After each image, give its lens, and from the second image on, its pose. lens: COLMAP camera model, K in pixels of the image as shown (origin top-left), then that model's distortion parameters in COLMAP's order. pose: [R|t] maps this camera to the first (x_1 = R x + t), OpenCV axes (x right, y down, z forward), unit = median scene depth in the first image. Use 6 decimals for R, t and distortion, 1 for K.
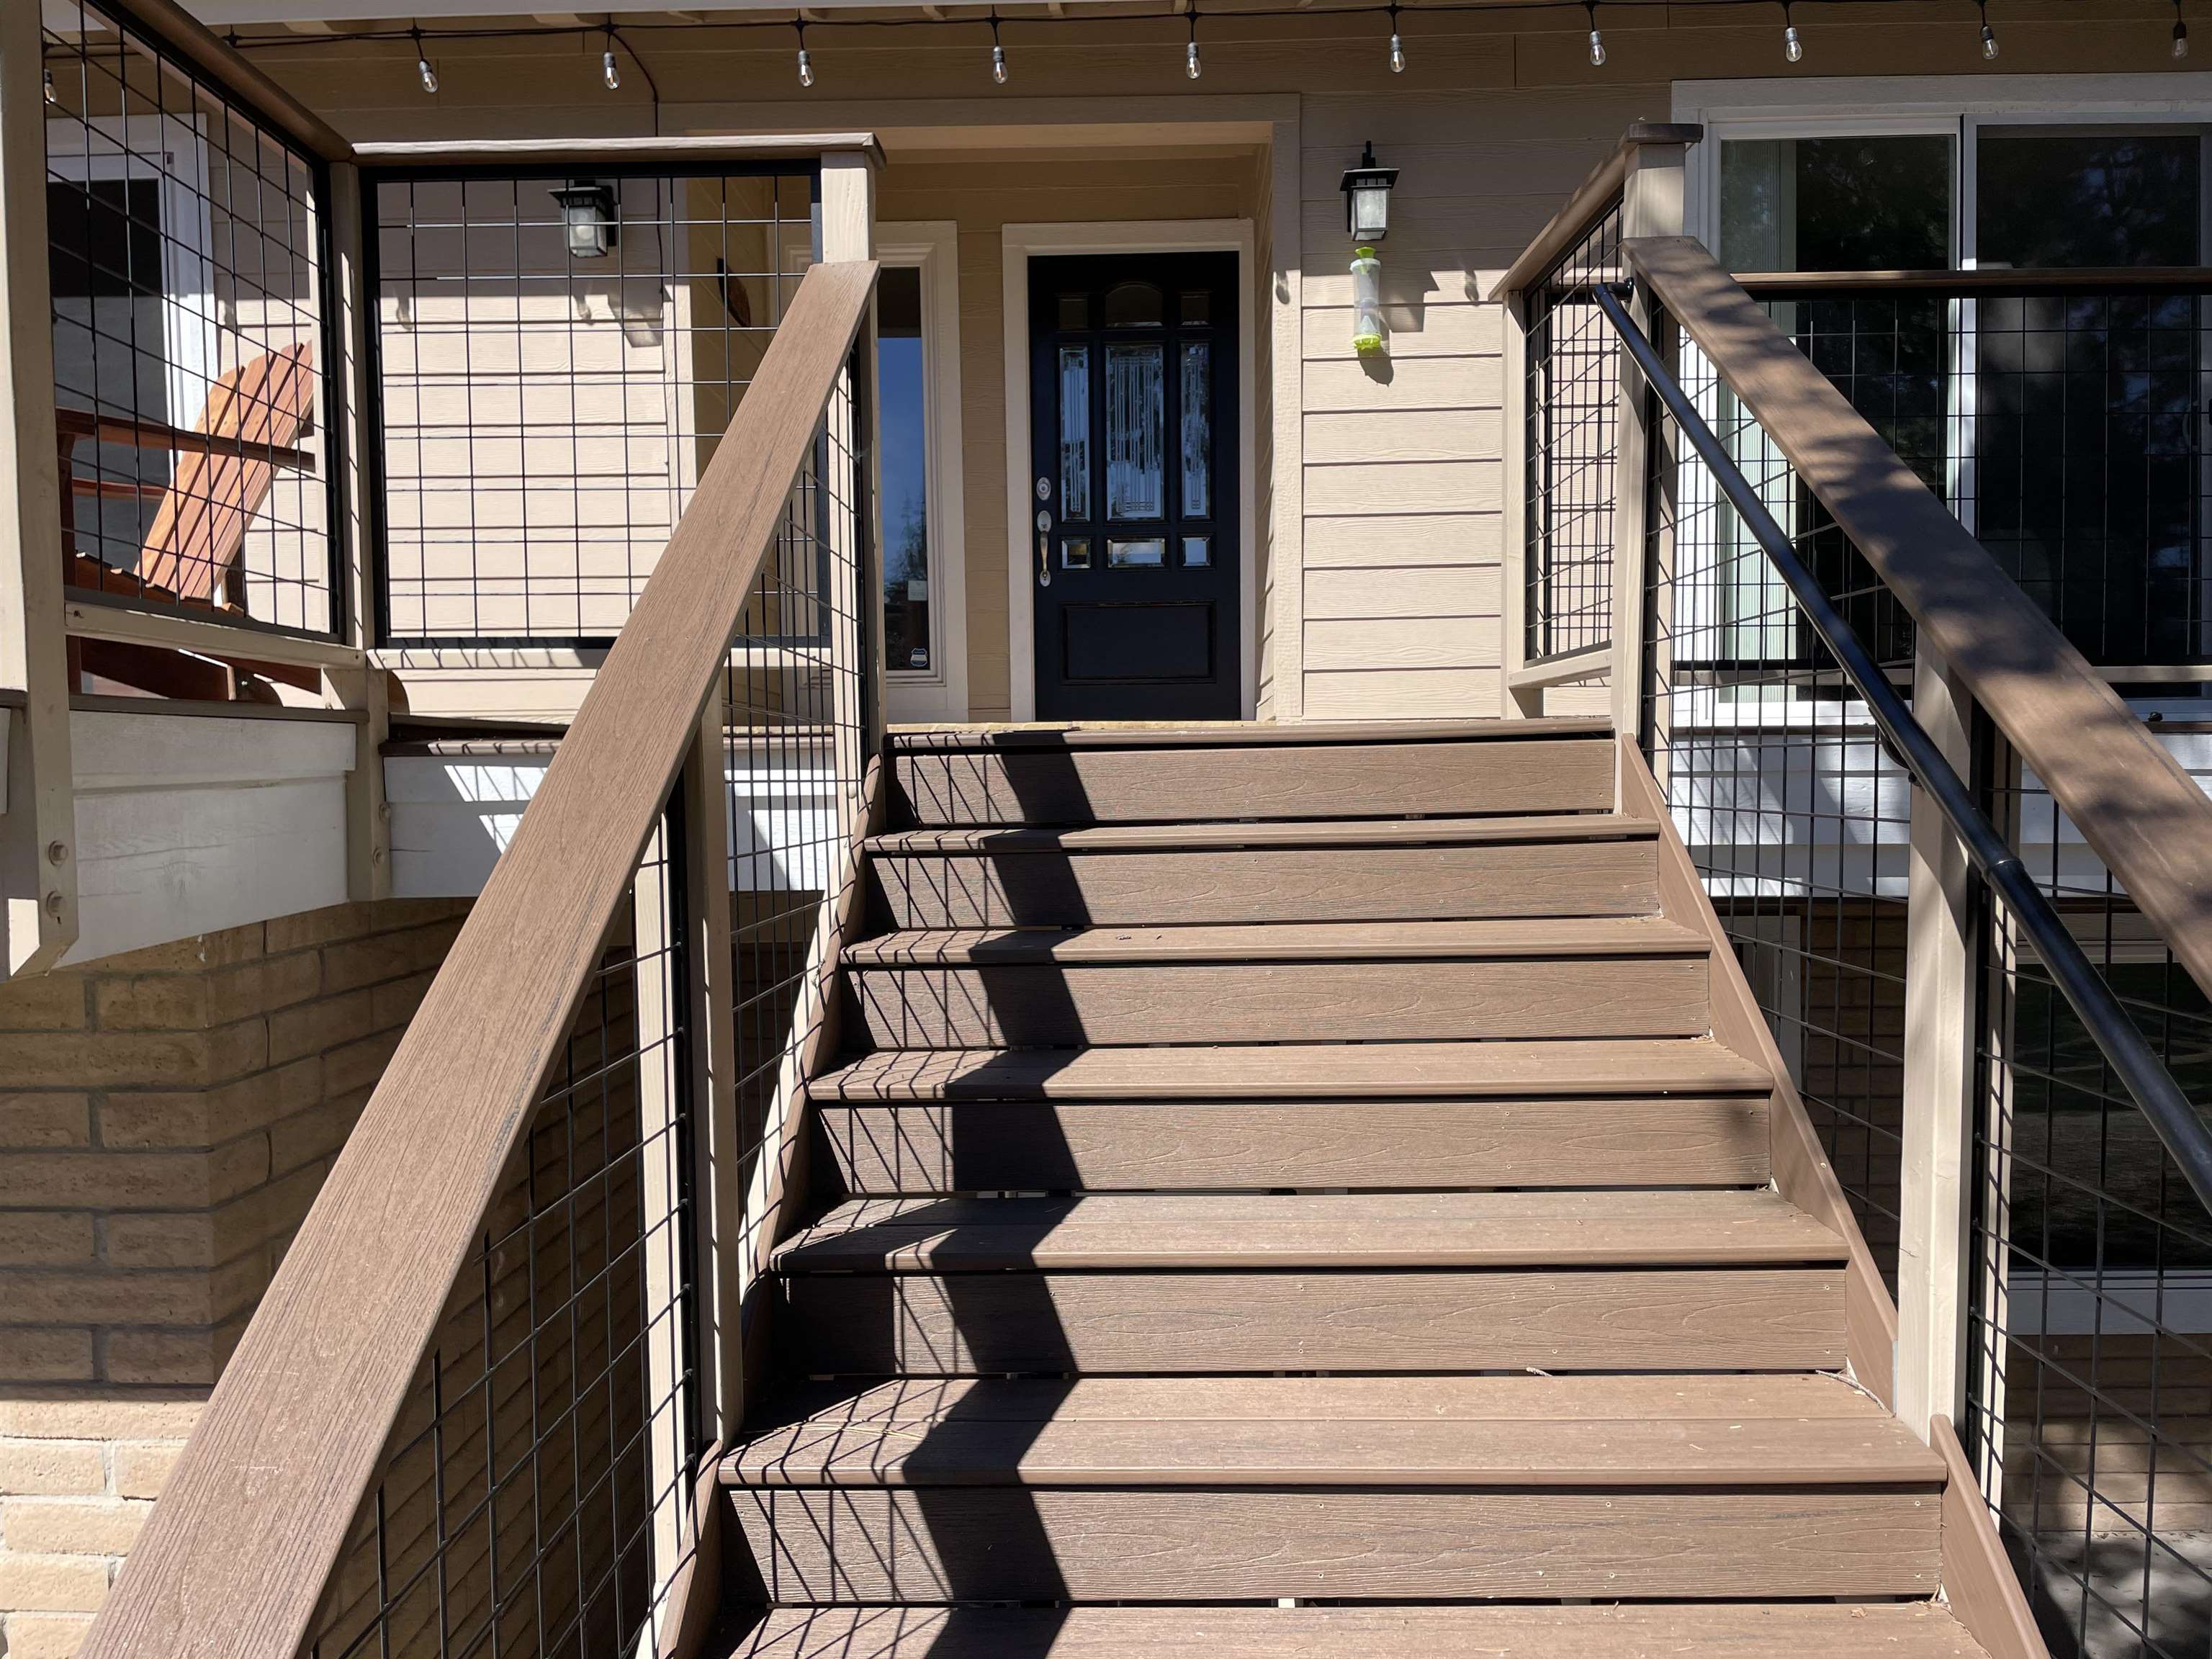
lens RADIAL K [[1667.2, 0, 1117.7], [0, 1667.2, 823.8], [0, 0, 1]] dist [0.037898, -0.056422]
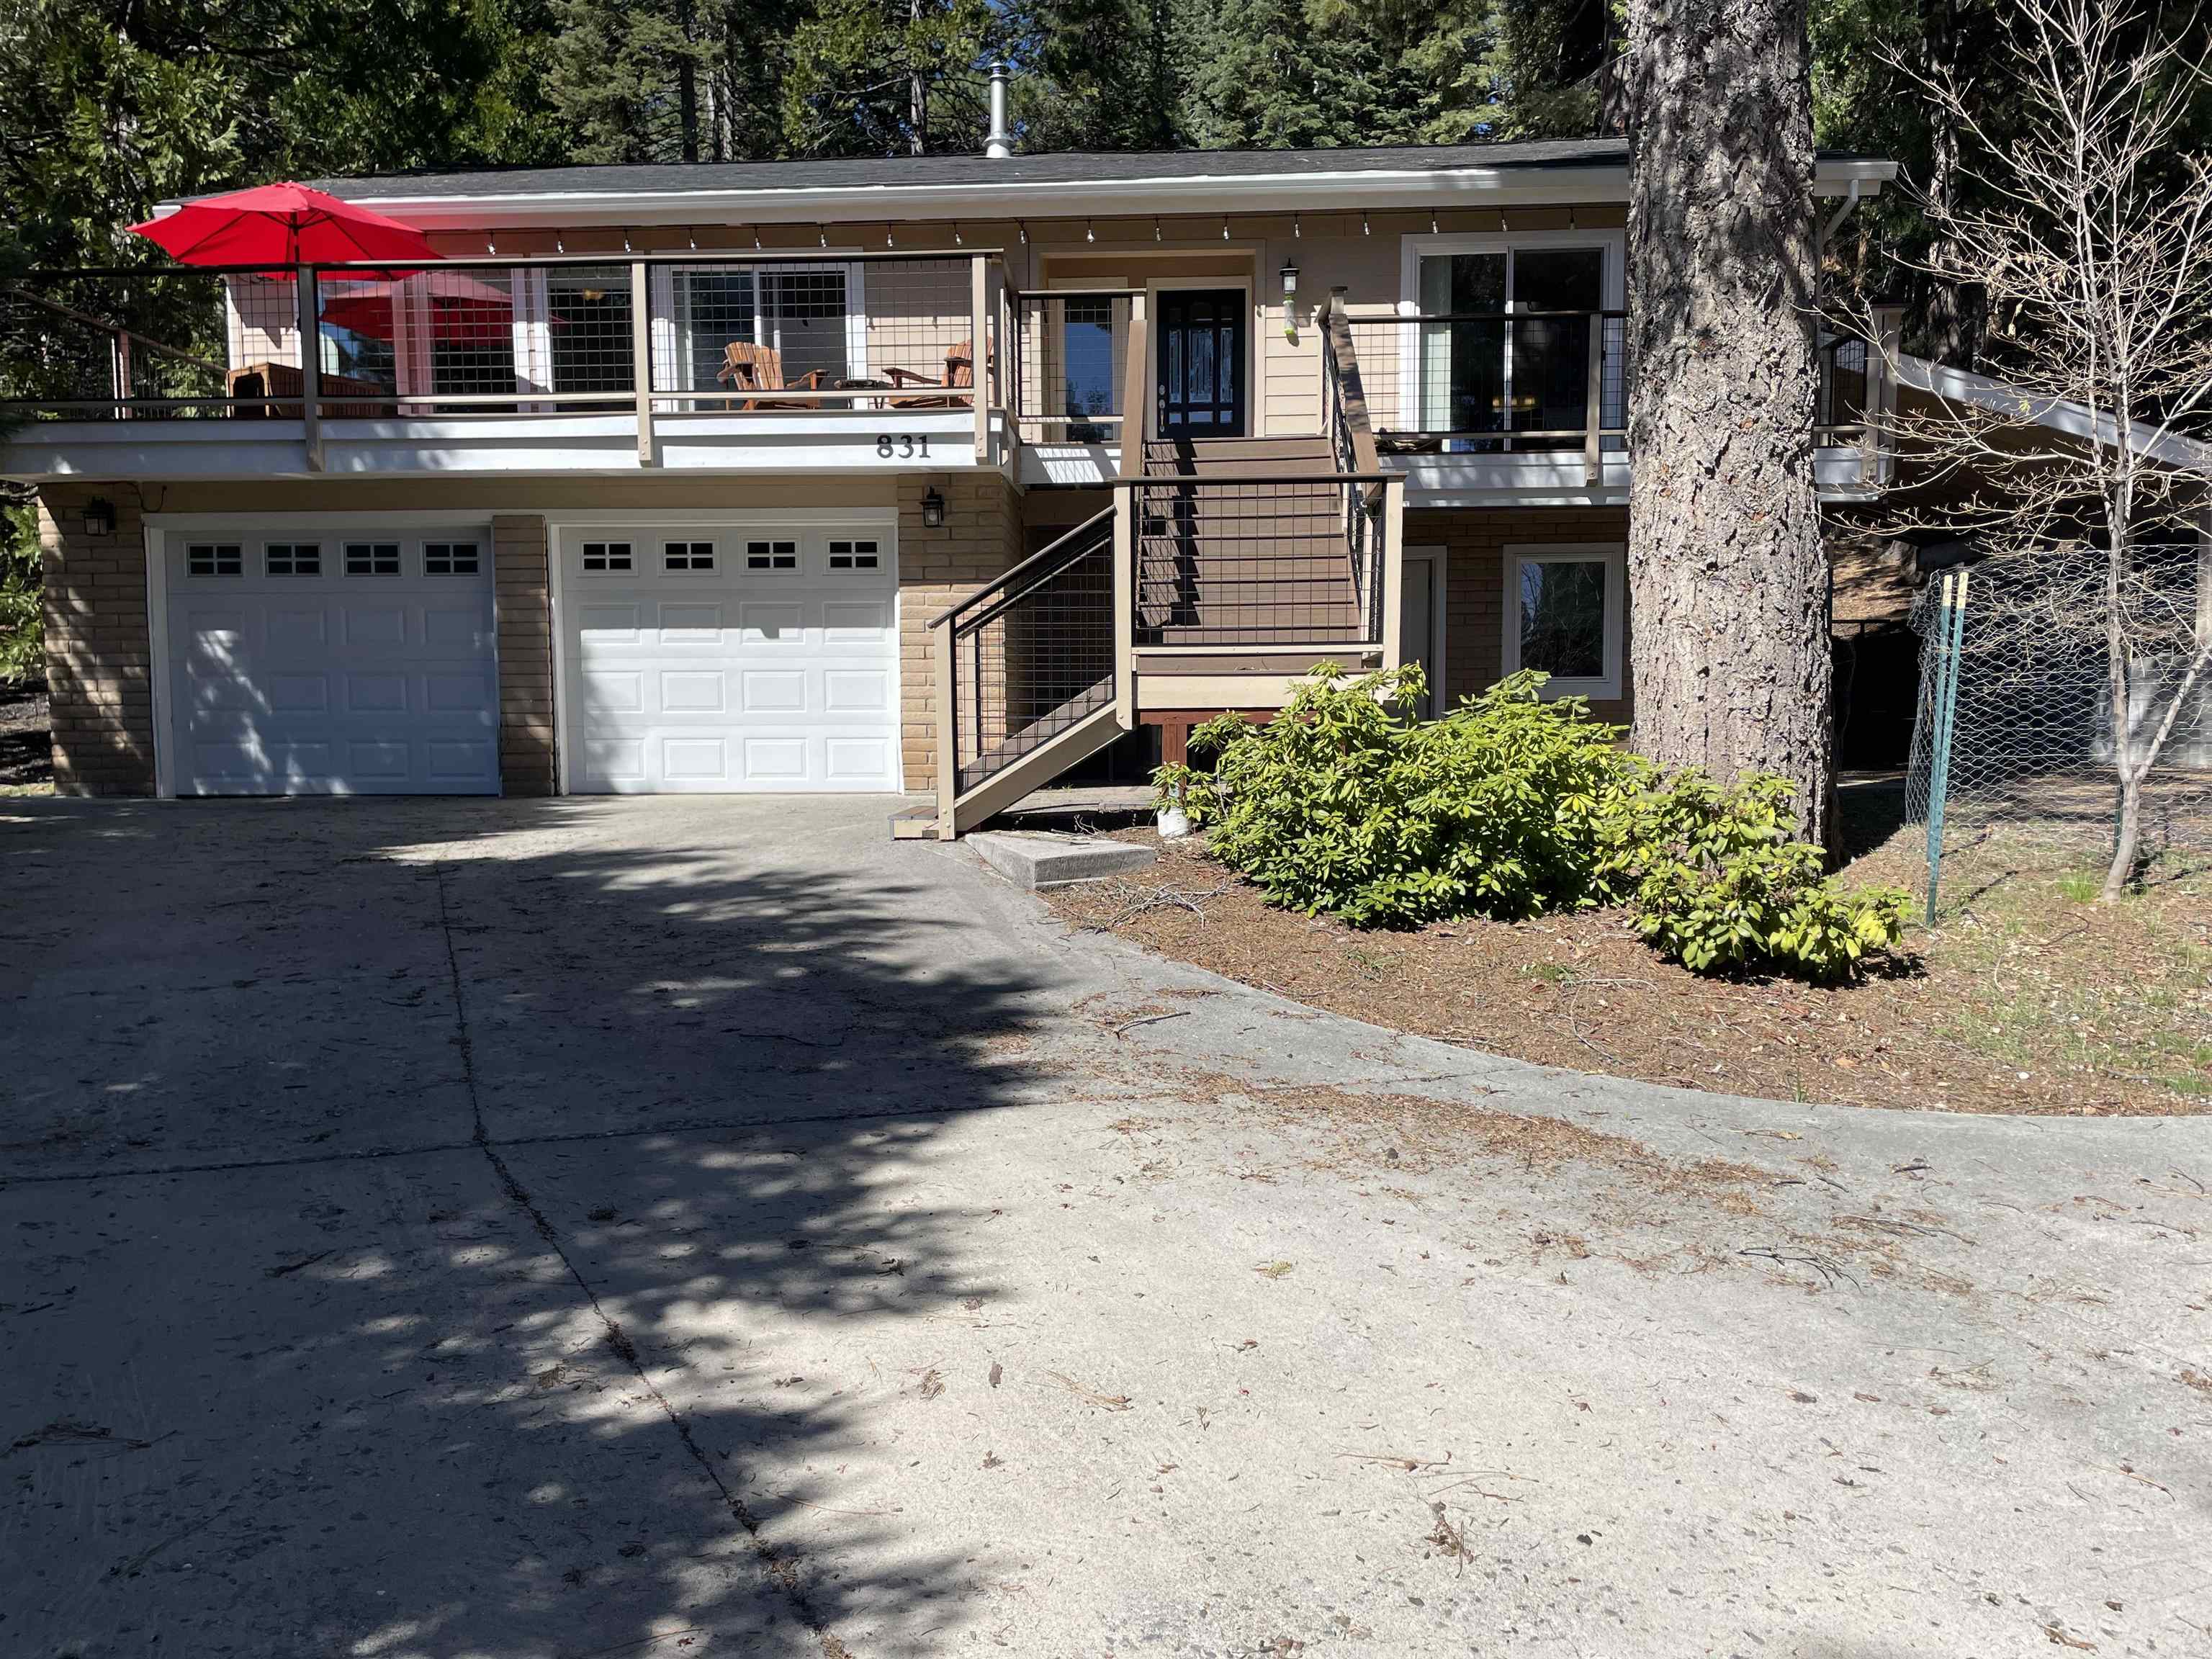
lens RADIAL K [[1667.2, 0, 1092.0], [0, 1667.2, 825.2], [0, 0, 1]] dist [0.037898, -0.056422]
pose [[0.999311, 0.008027, -0.036239, -0.064974], [-0.006979, 0.999556, 0.028973, 0.430111], [0.036456, -0.028700, 0.998923, -1.719073]]
